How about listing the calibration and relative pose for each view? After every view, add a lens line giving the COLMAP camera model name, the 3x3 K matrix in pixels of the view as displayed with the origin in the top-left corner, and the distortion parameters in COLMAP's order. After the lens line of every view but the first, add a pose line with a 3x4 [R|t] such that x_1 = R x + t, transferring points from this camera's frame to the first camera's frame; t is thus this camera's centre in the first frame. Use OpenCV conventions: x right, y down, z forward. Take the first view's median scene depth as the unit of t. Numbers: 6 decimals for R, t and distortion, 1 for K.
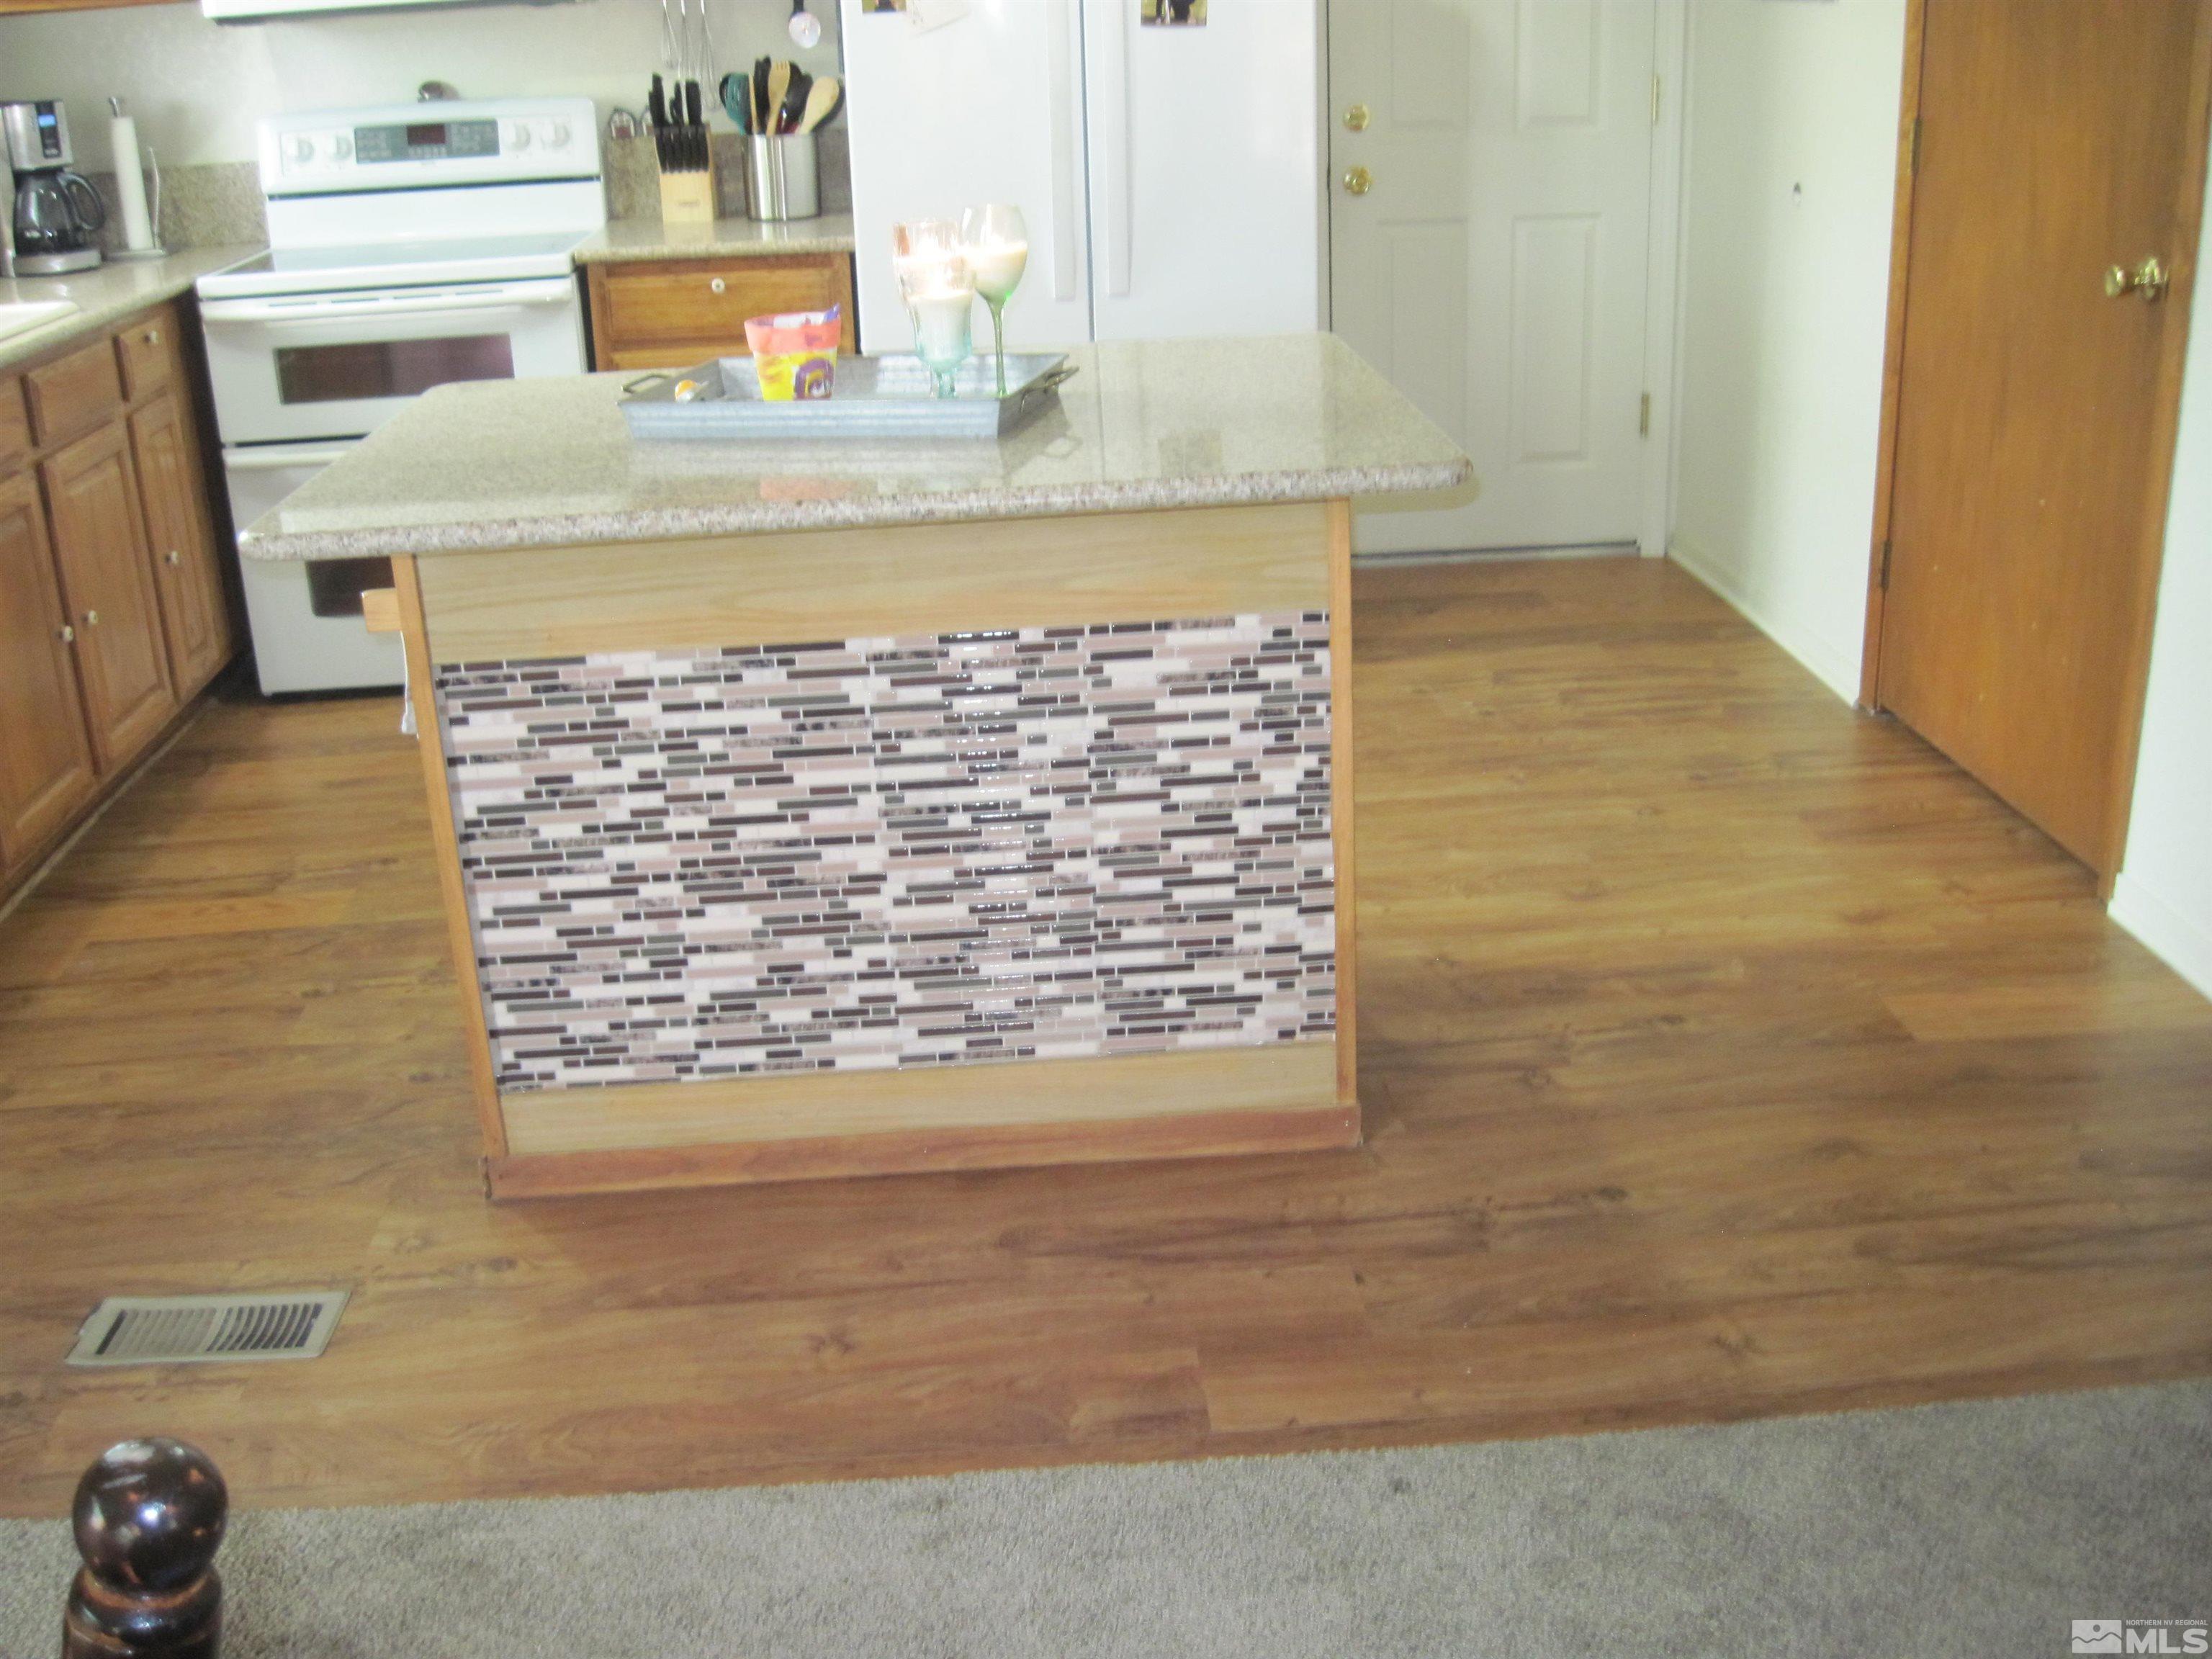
lens RADIAL K [[2258.3, 0, 1105.7], [0, 2258.3, 834.6], [0, 0, 1]] dist [-0.108117, 0.000000]
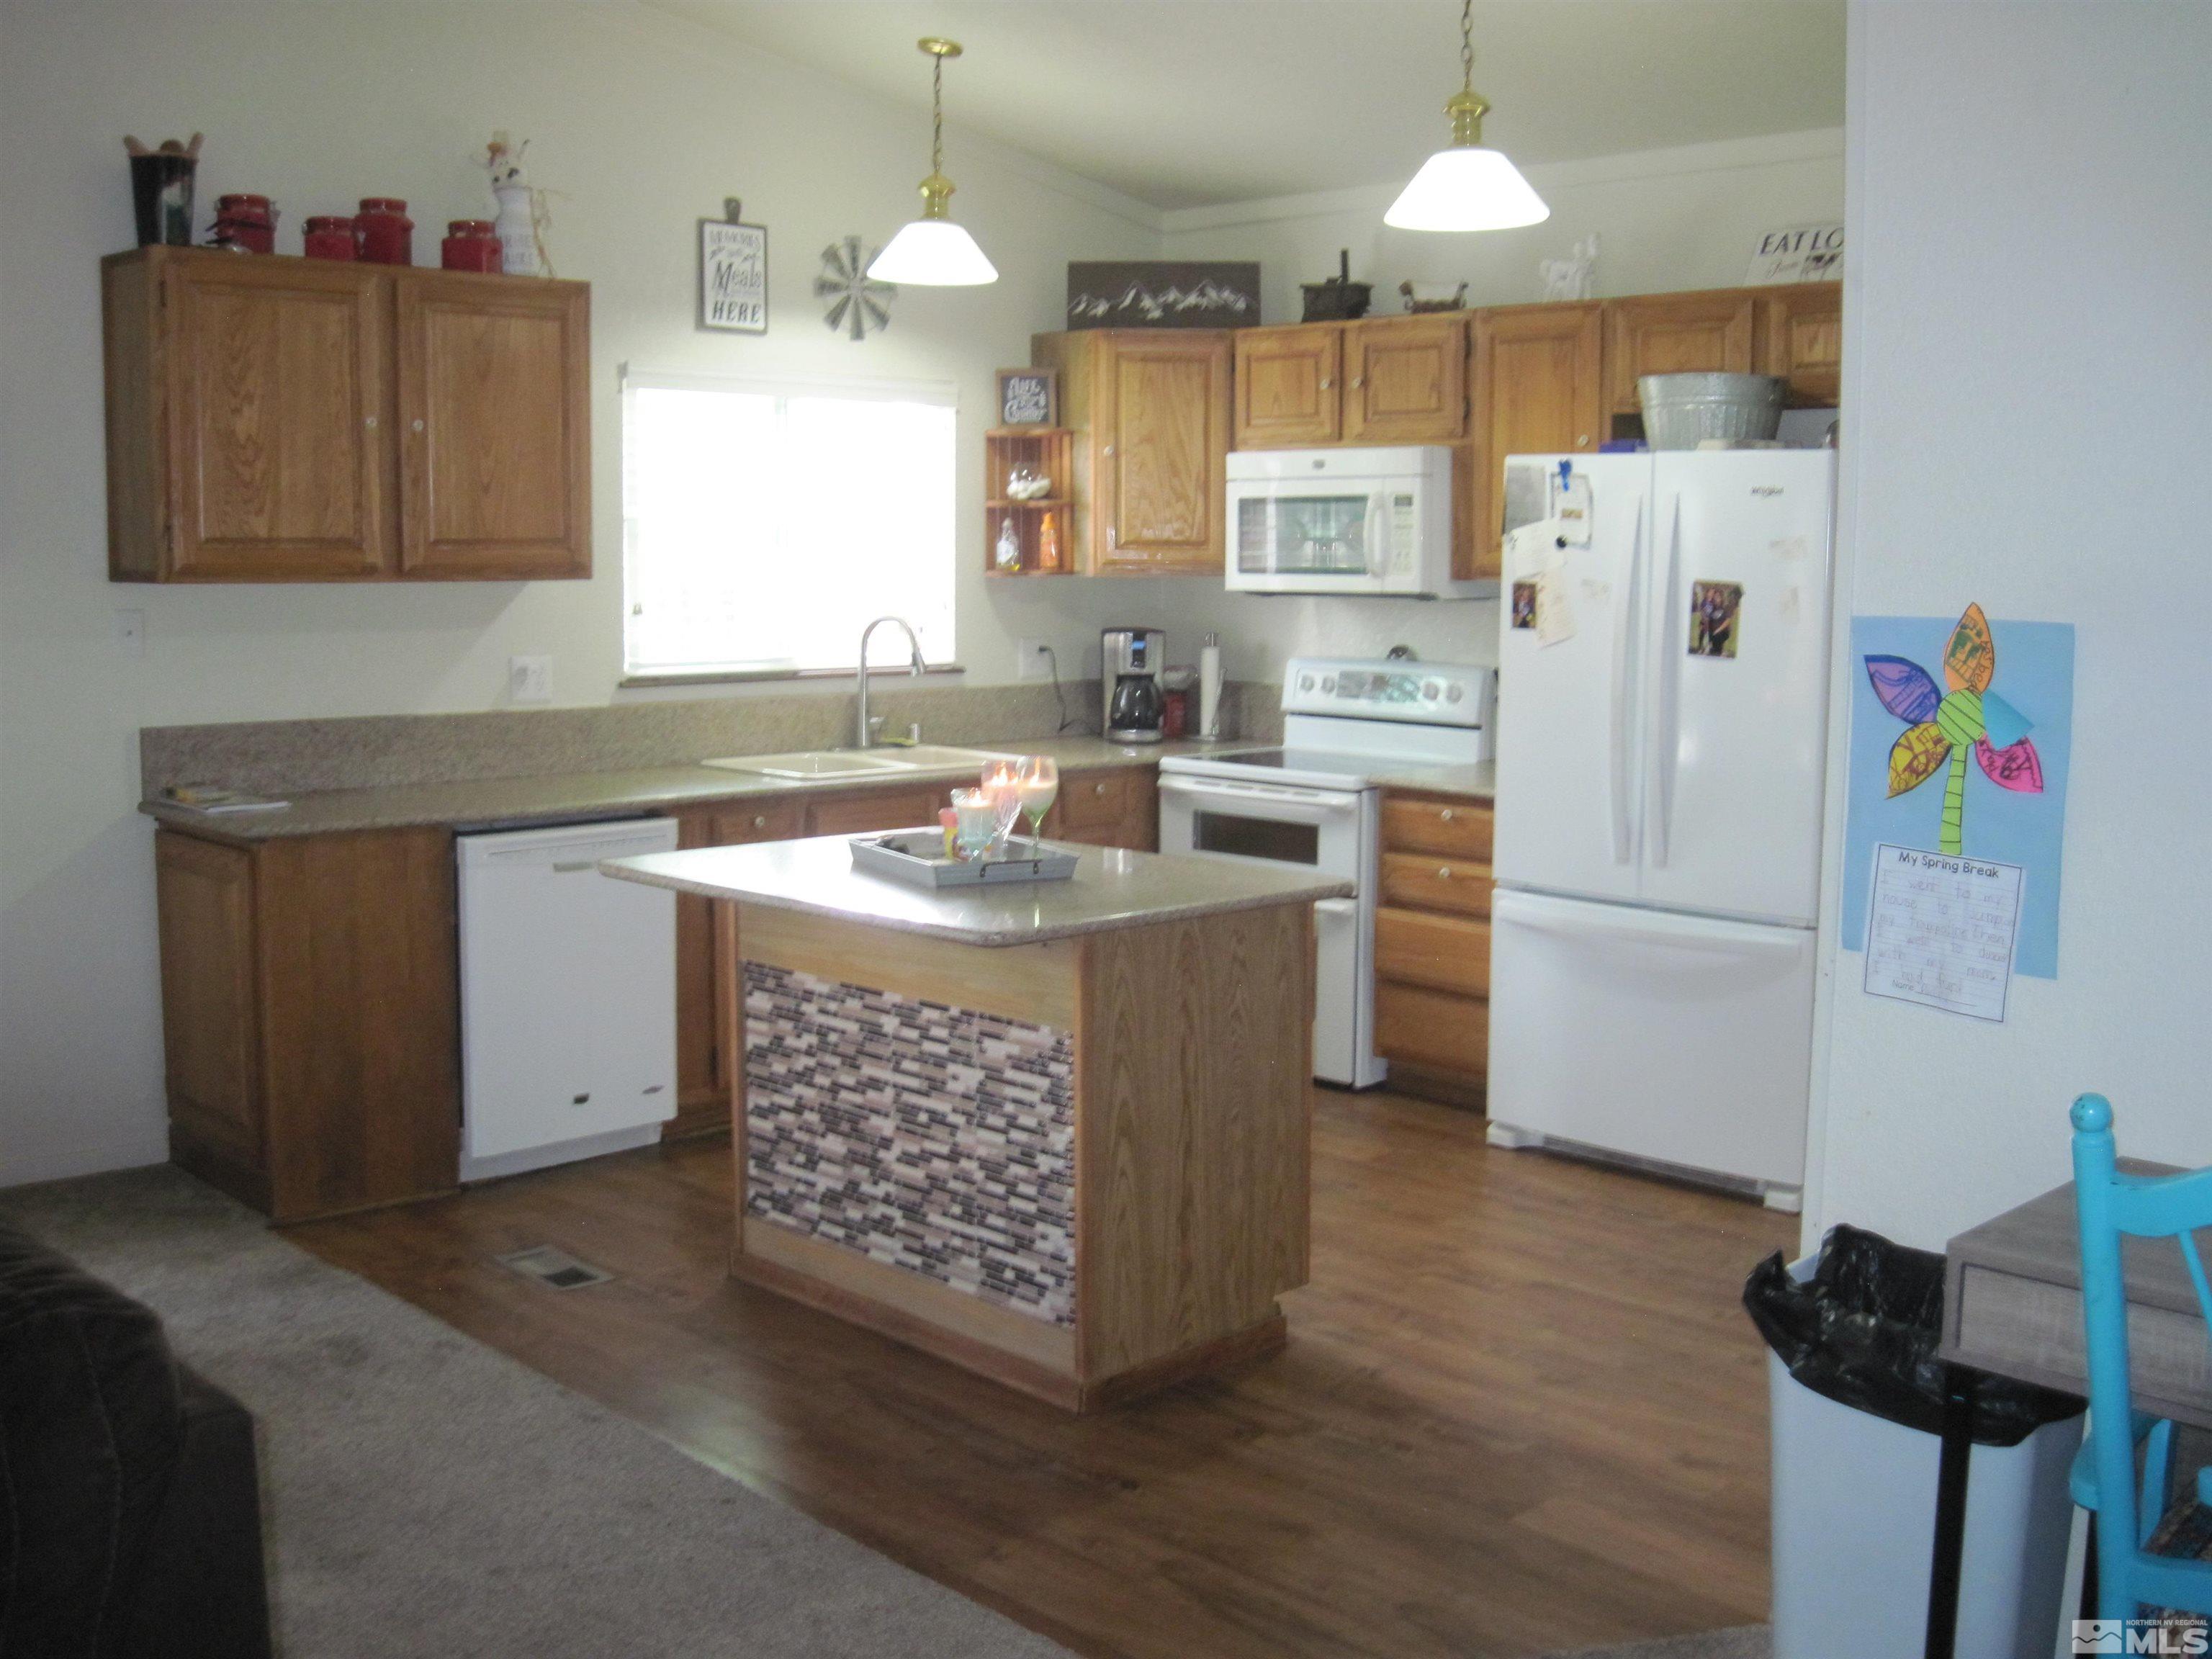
lens RADIAL K [[2258.3, 0, 1108.8], [0, 2258.3, 826.7], [0, 0, 1]] dist [-0.108117, 0.000000]
pose [[0.653276, 0.133800, -0.745203, 1.198249], [-0.300071, 0.949413, -0.092589, -0.094427], [0.695117, 0.284100, 0.660378, -0.037386]]
